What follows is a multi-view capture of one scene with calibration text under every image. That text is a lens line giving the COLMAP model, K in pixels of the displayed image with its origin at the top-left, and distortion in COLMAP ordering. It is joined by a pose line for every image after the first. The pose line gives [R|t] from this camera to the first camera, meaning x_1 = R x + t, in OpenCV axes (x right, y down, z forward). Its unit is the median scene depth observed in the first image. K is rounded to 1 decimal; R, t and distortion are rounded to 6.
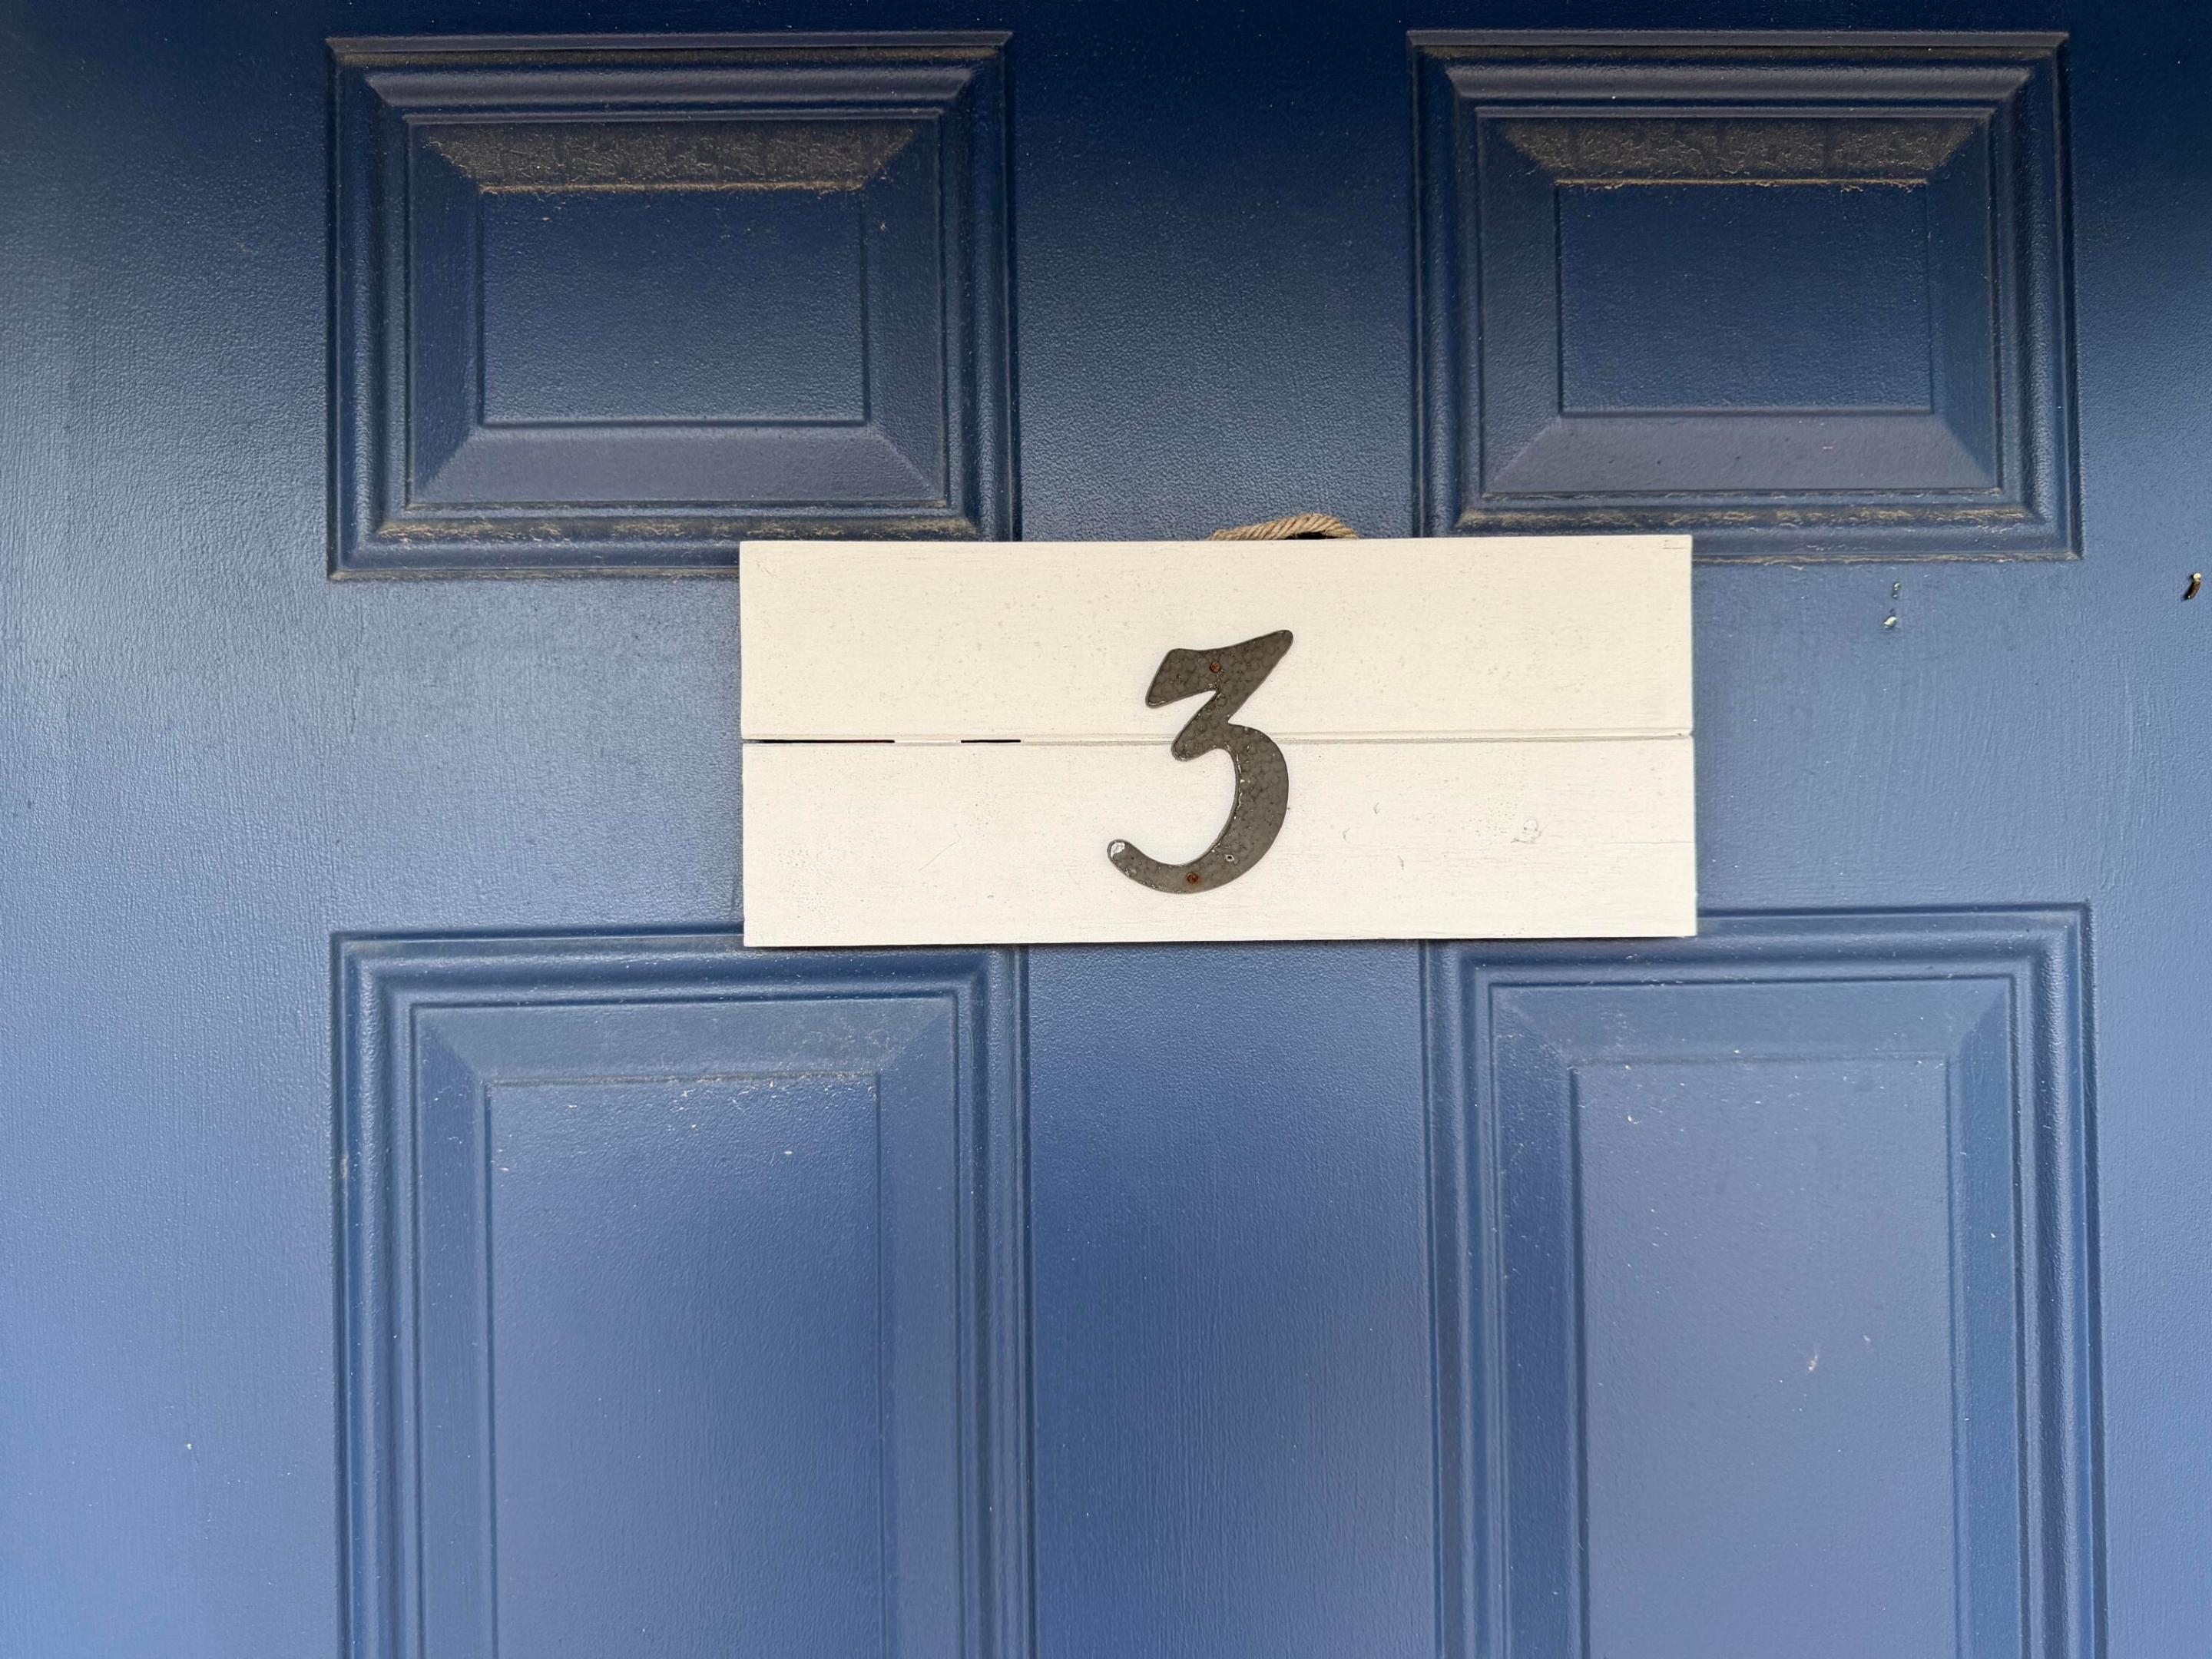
lens RADIAL K [[1553.0, 0, 1098.8], [0, 1553.0, 842.0], [0, 0, 1]] dist [0.126391, -0.166311]
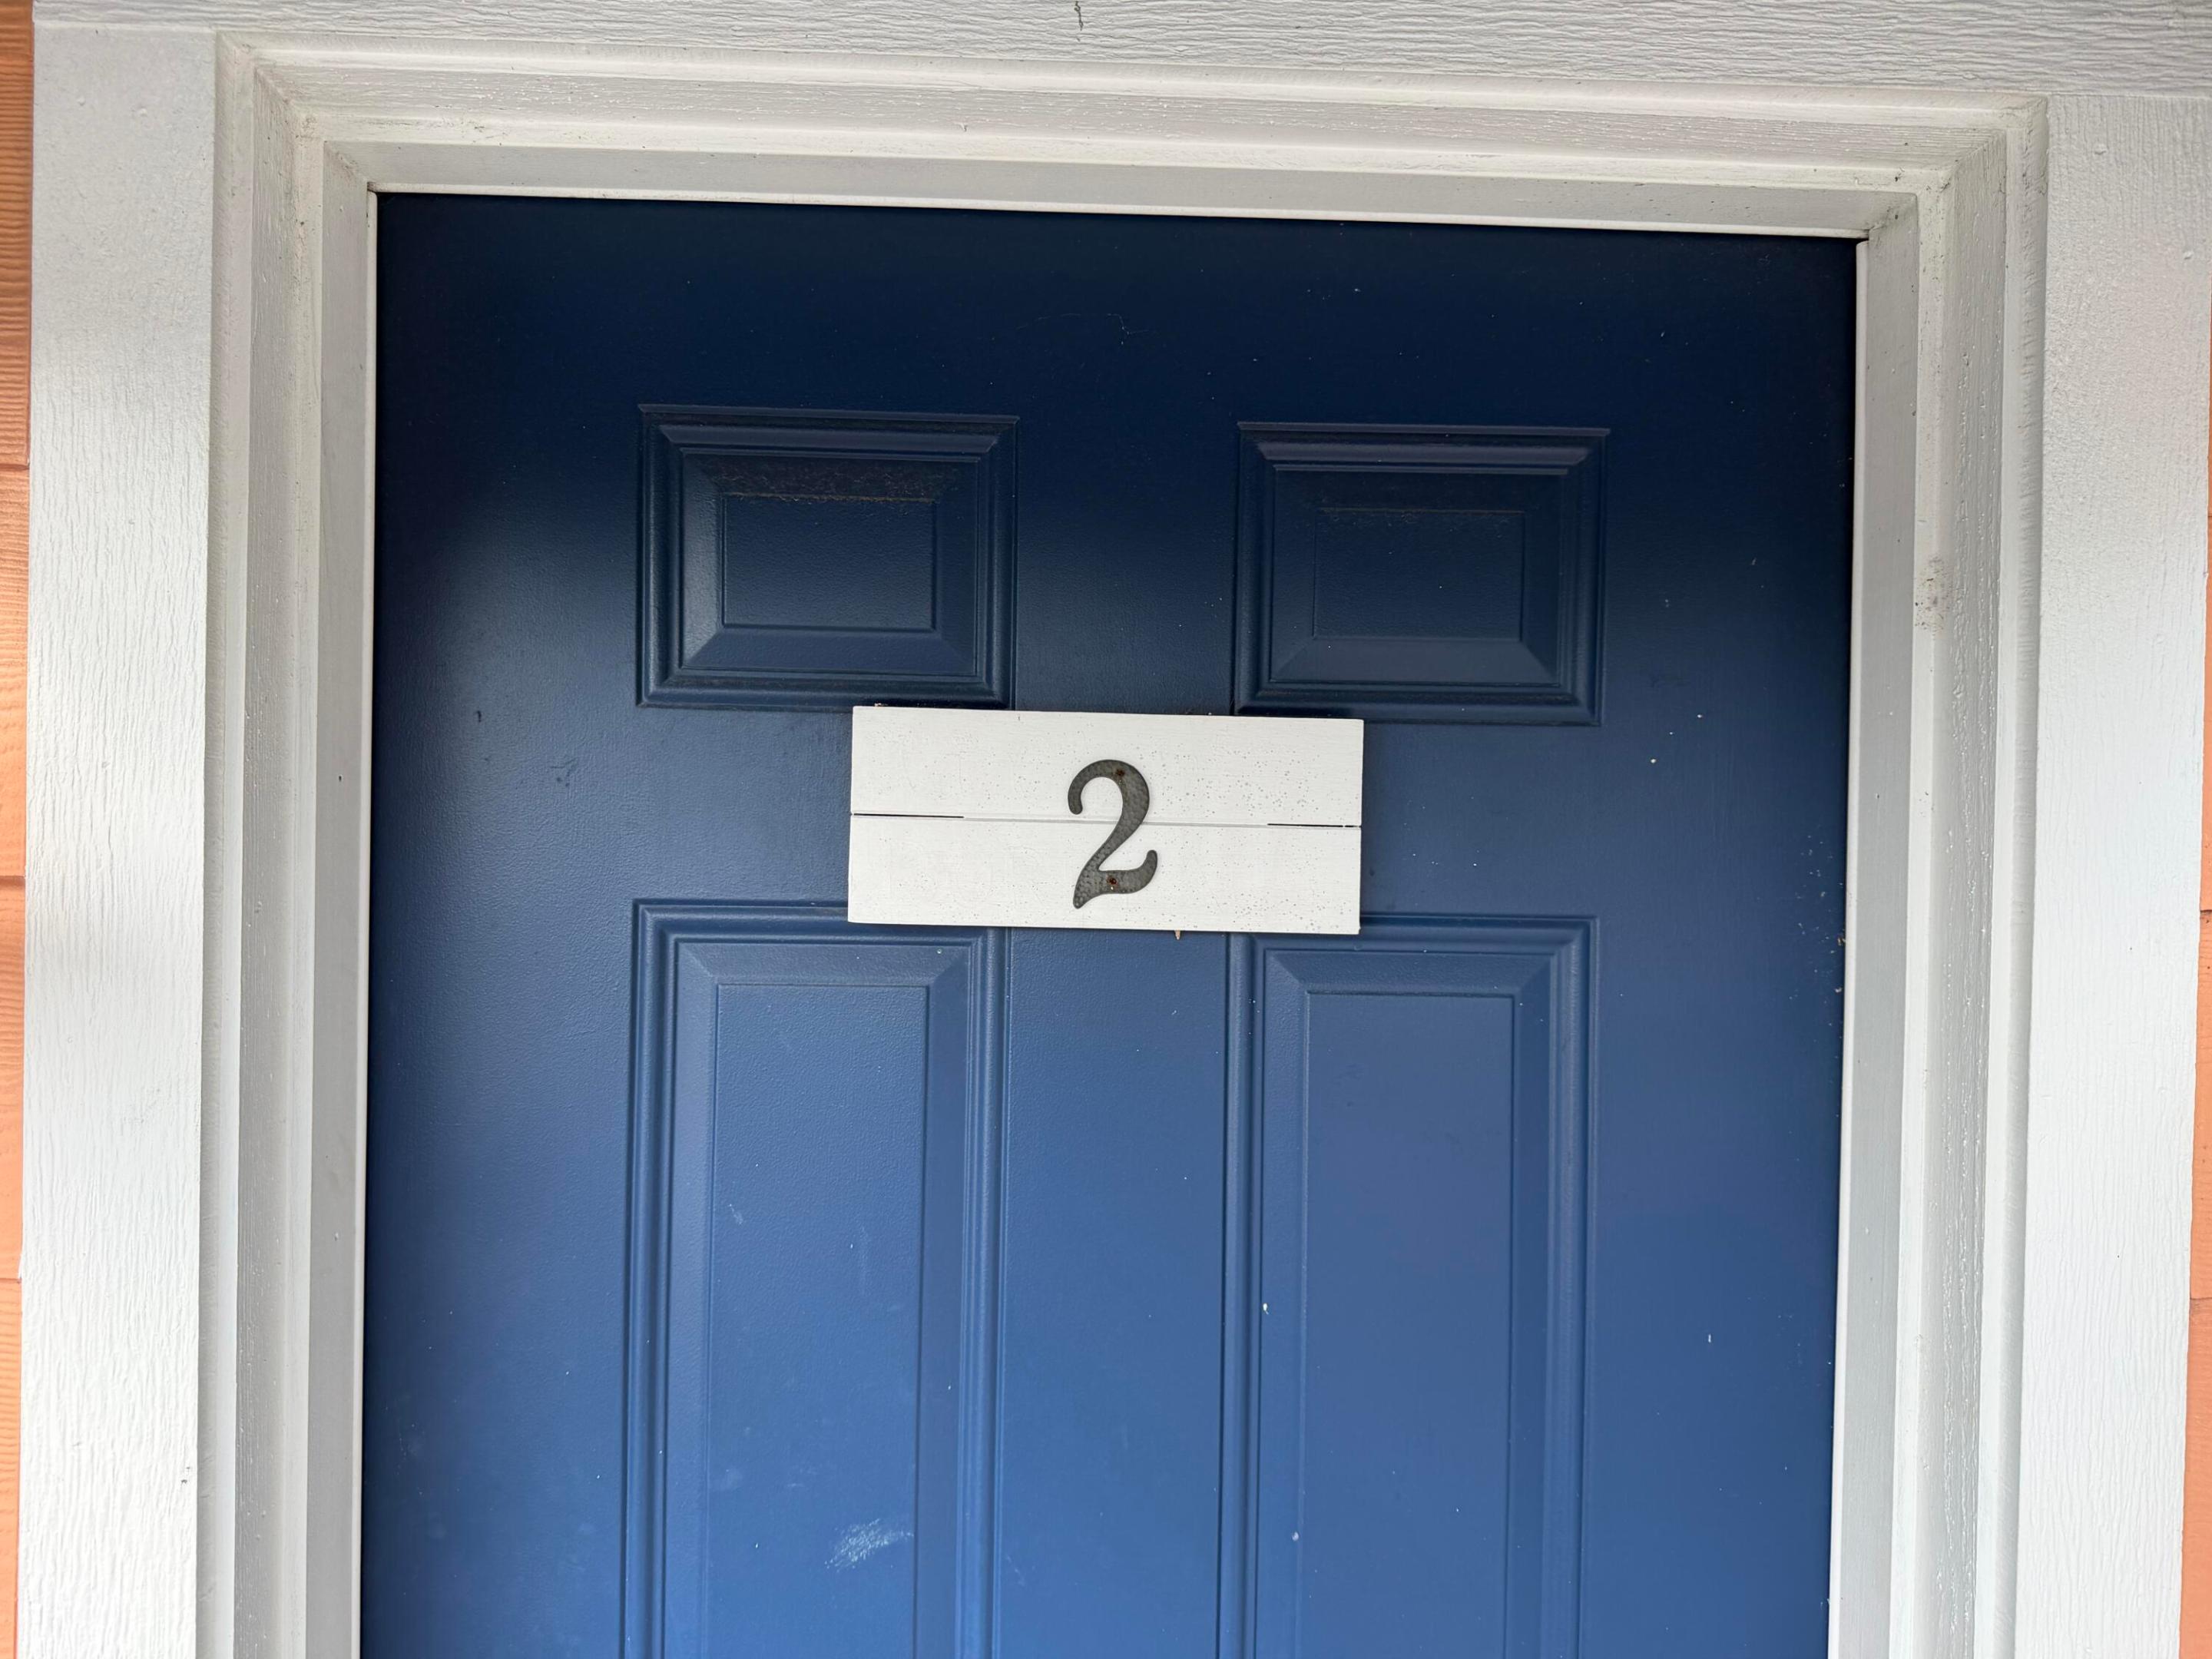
lens RADIAL K [[1553.0, 0, 1098.8], [0, 1553.0, 842.0], [0, 0, 1]] dist [0.126391, -0.166311]
pose [[0.999025, 0.042697, 0.011231, 0.036664], [-0.042779, 0.999059, 0.007207, -0.046753], [-0.010912, -0.007680, 0.999911, -0.838475]]
